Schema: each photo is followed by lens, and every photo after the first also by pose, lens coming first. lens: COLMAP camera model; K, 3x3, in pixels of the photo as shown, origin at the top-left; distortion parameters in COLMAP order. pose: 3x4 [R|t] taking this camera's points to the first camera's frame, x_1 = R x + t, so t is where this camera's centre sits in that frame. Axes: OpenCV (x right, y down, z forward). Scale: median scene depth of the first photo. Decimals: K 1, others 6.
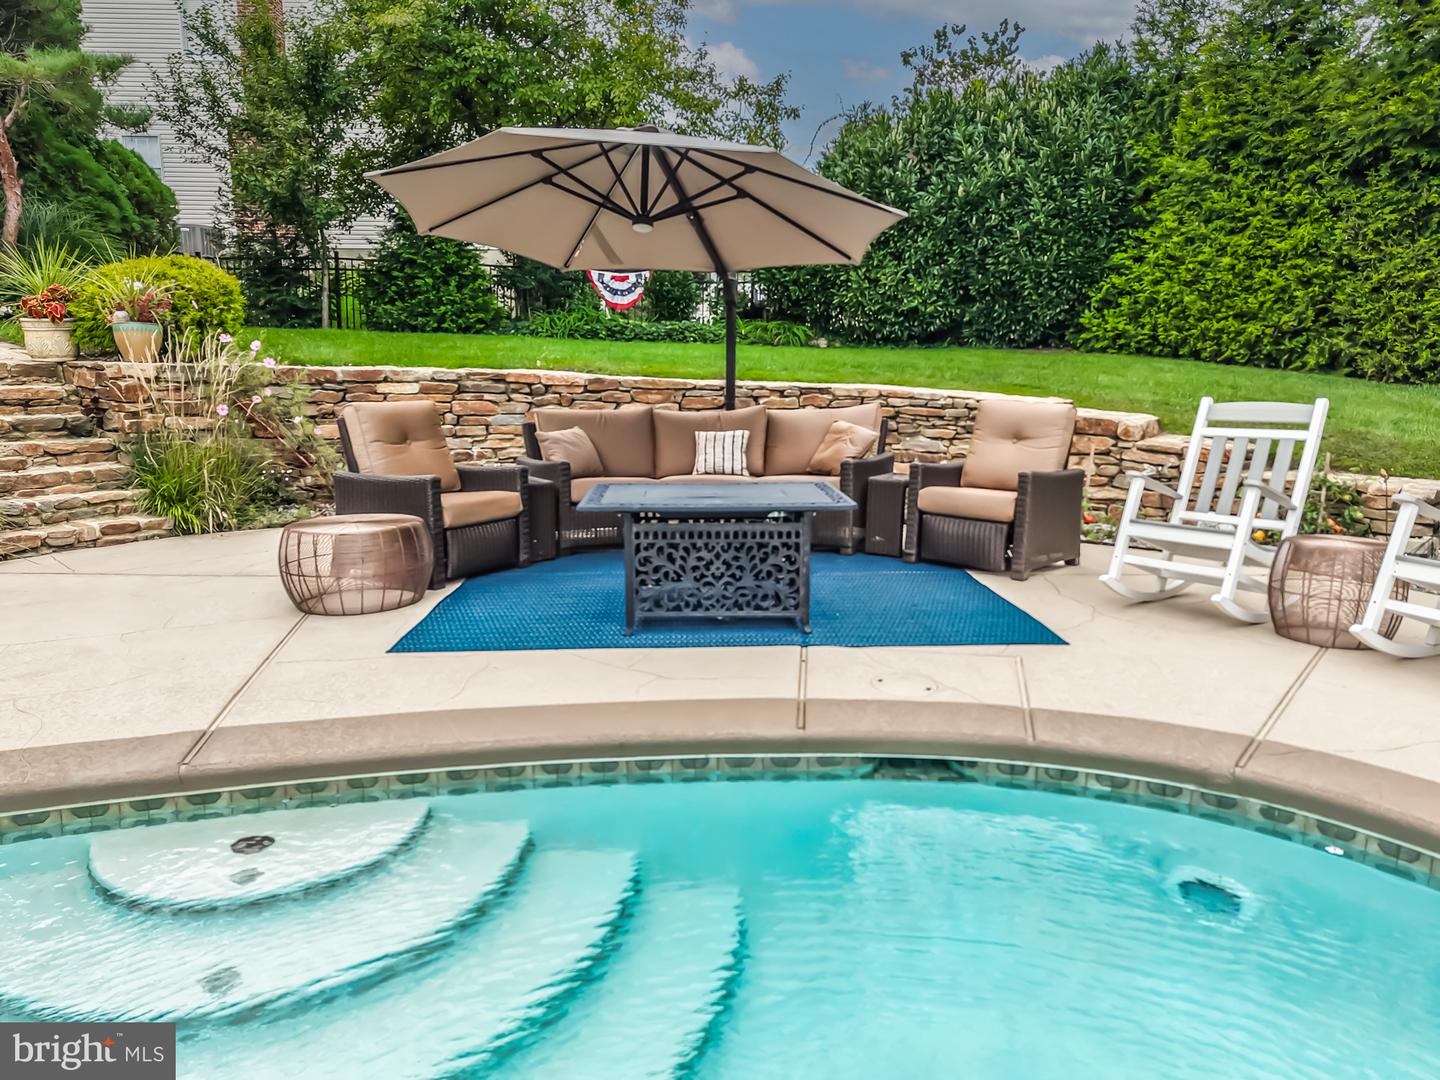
lens RADIAL K [[958.2, 0, 722.1], [0, 958.2, 547.1], [0, 0, 1]] dist [0.033162, -0.023075]
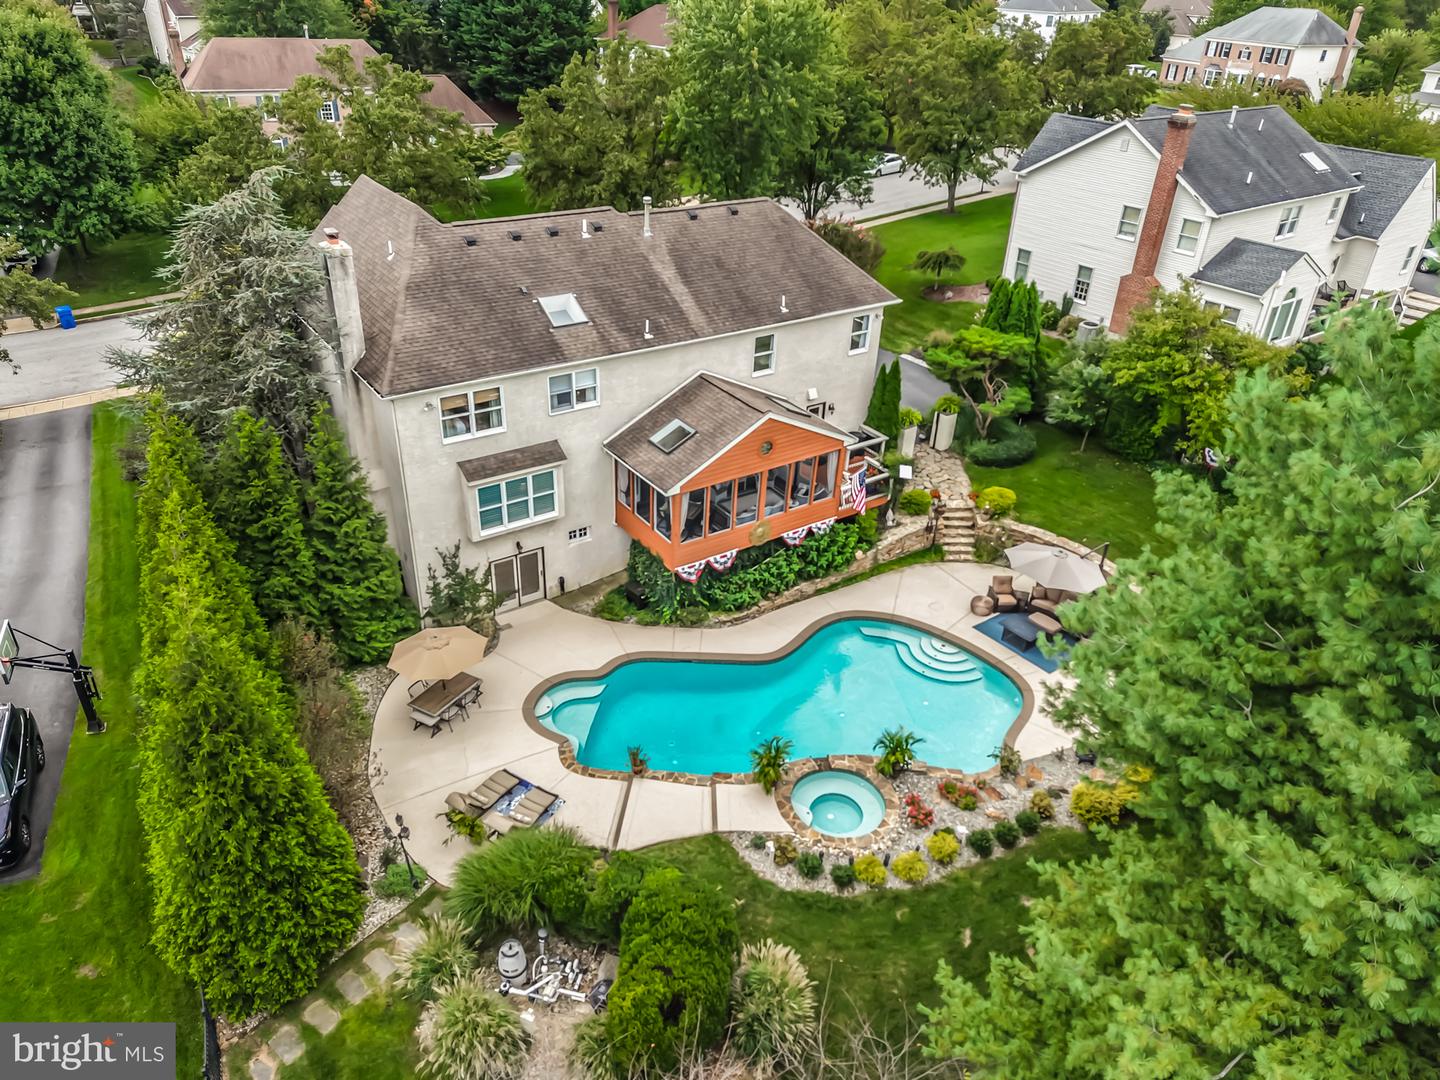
lens RADIAL K [[980.9, 0, 719.2], [0, 980.9, 557.6], [0, 0, 1]] dist [0.044325, -0.000974]
pose [[0.582027, 0.433437, -0.688024, 1.317271], [-0.182844, 0.894192, 0.408642, -1.165542], [0.792346, -0.112039, 0.599696, -1.895784]]
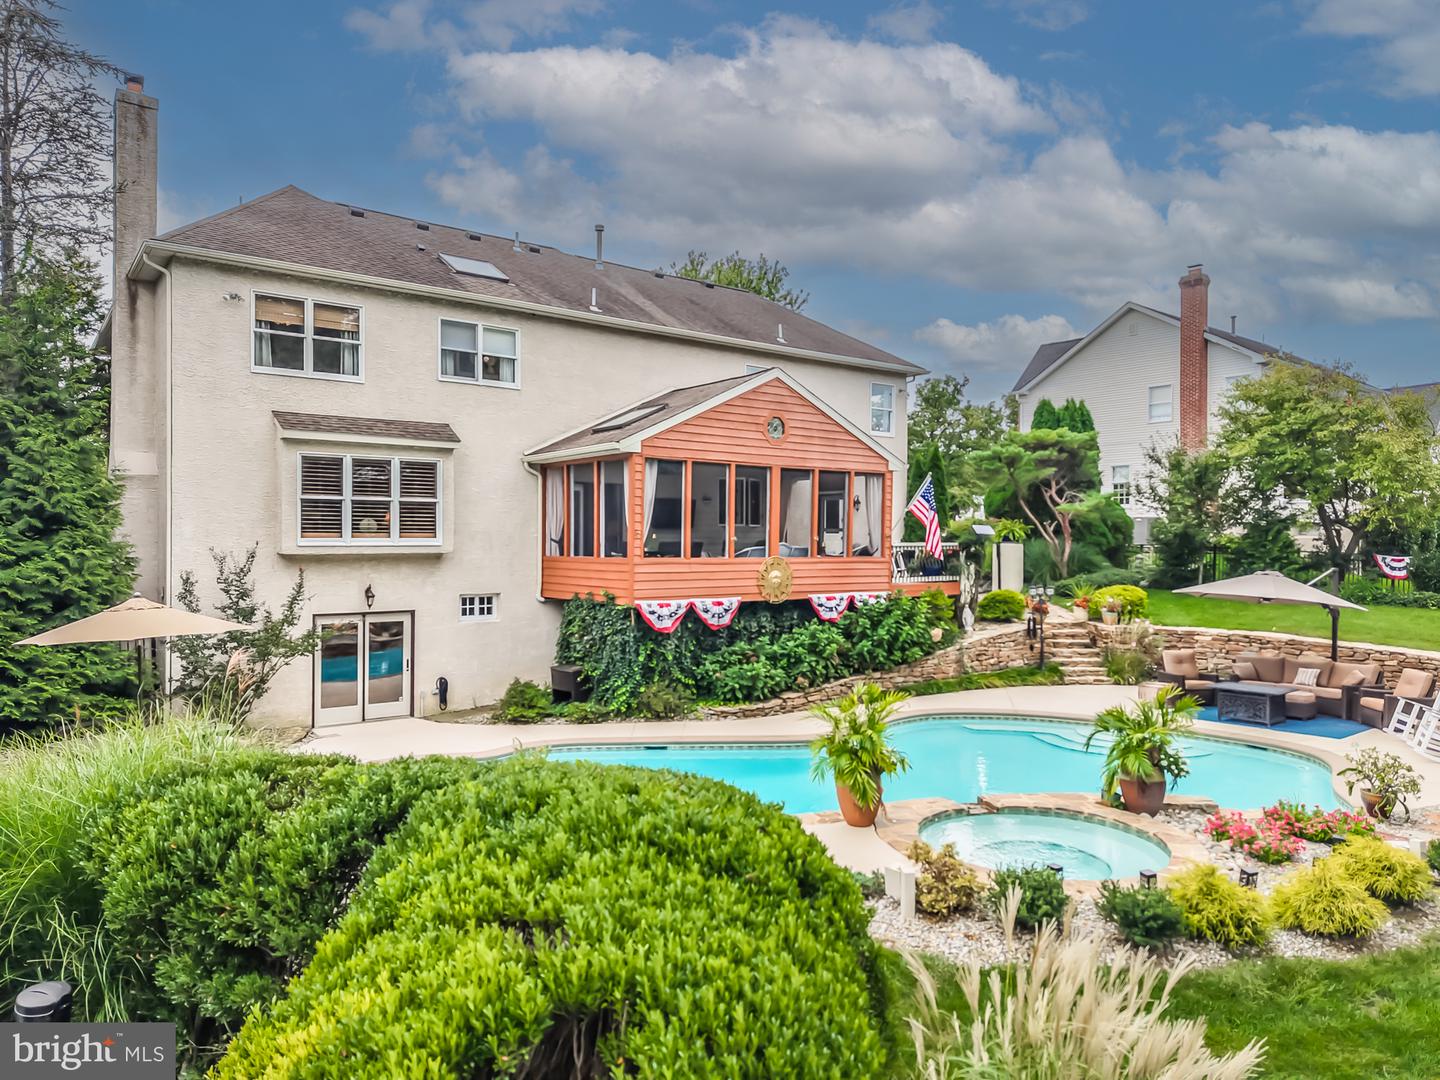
lens RADIAL K [[969.4, 0, 723.2], [0, 969.4, 546.4], [0, 0, 1]] dist [0.023856, -0.005996]
pose [[0.615120, 0.001426, -0.788432, 0.703696], [-0.144064, 0.983366, -0.110618, 0.049127], [0.775160, 0.181628, 0.605094, -1.217191]]
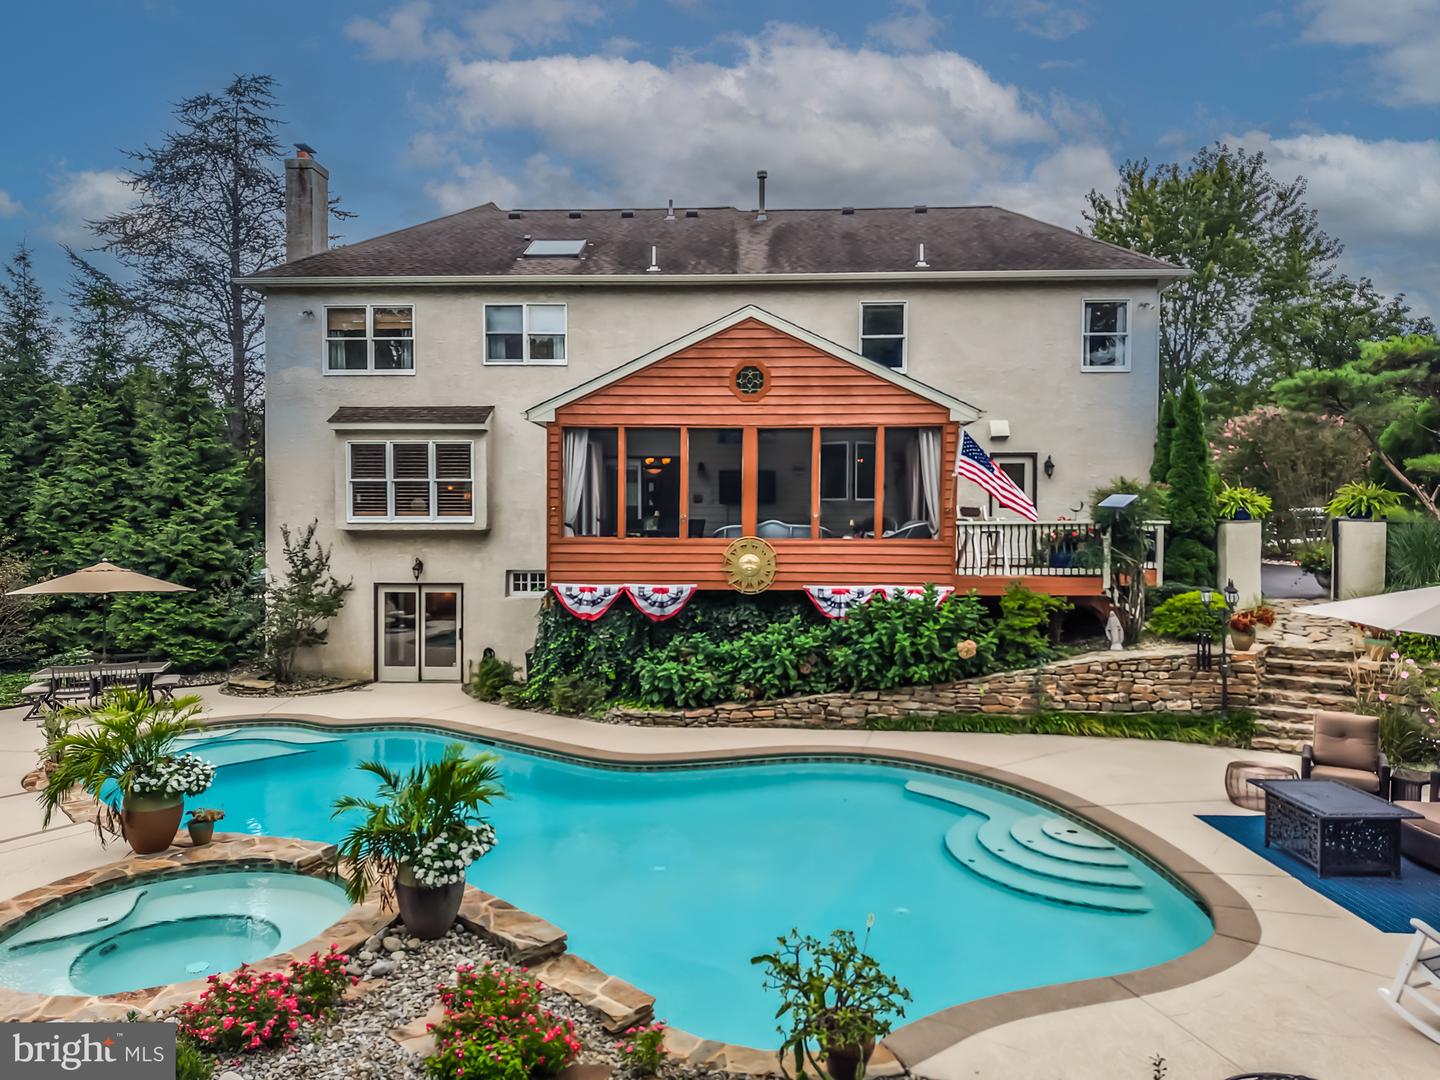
lens RADIAL K [[958.2, 0, 722.1], [0, 958.2, 547.1], [0, 0, 1]] dist [0.033162, -0.023075]
pose [[-0.030041, 0.027837, -0.999161, 0.807825], [-0.183624, 0.982446, 0.032892, -0.160868], [0.982537, 0.184458, -0.024402, -0.108759]]
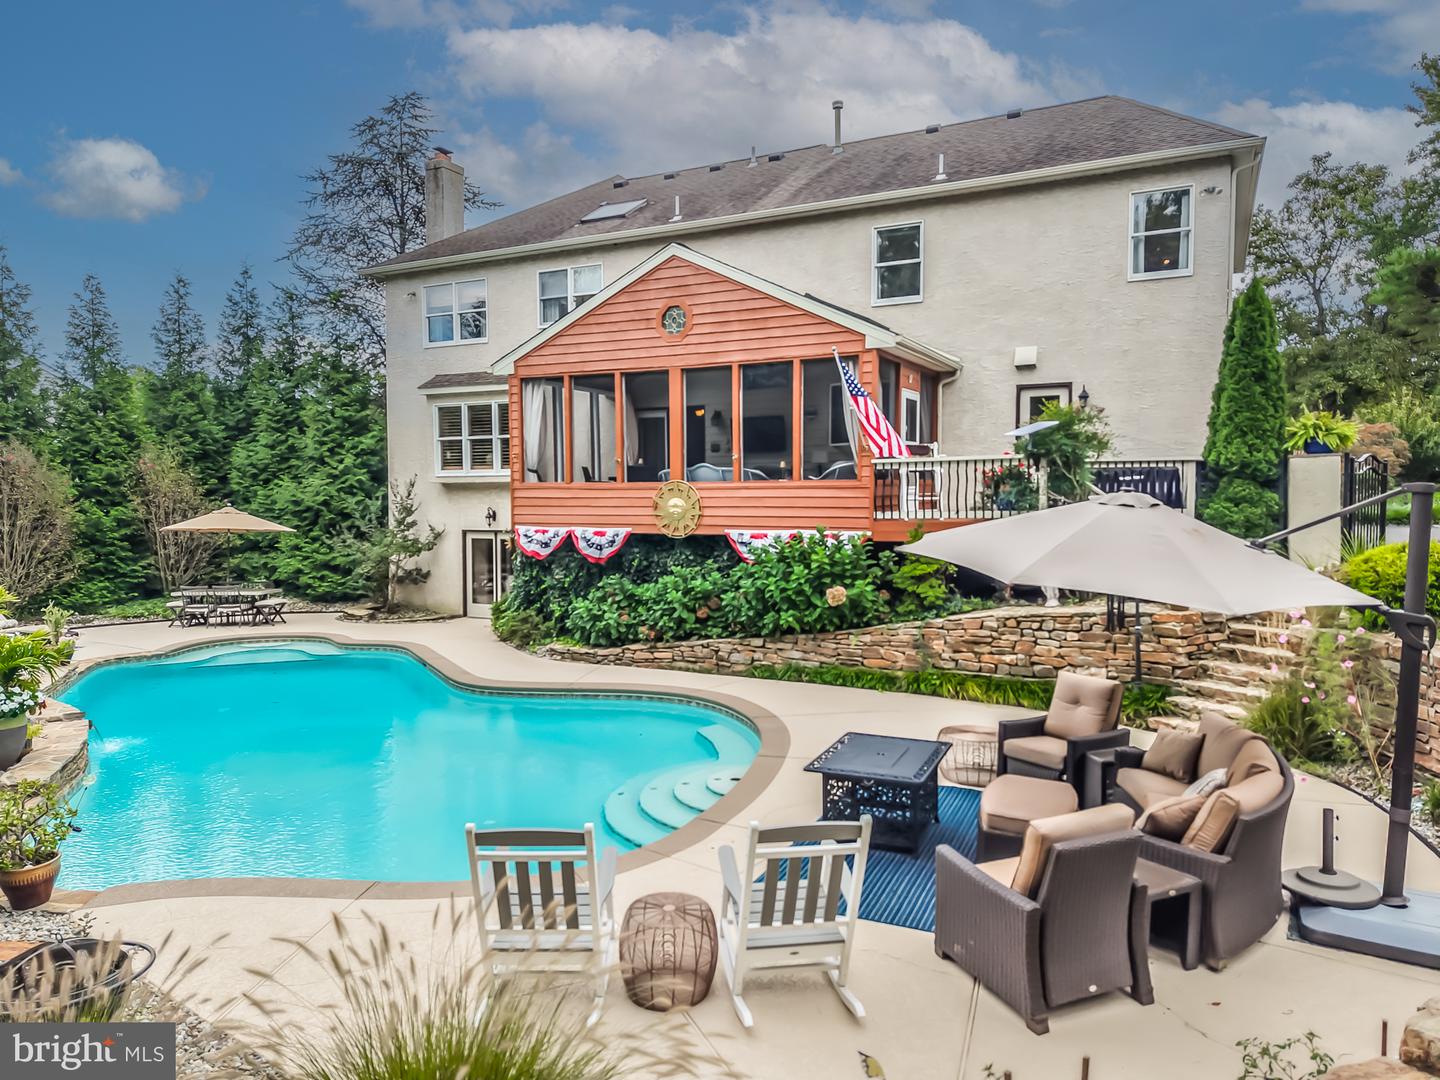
lens RADIAL K [[969.4, 0, 723.2], [0, 969.4, 546.4], [0, 0, 1]] dist [0.023856, -0.005996]
pose [[-0.433424, 0.050661, -0.899765, 0.647086], [-0.158289, 0.978617, 0.131350, -0.237504], [0.887180, 0.199353, -0.416137, 0.557923]]
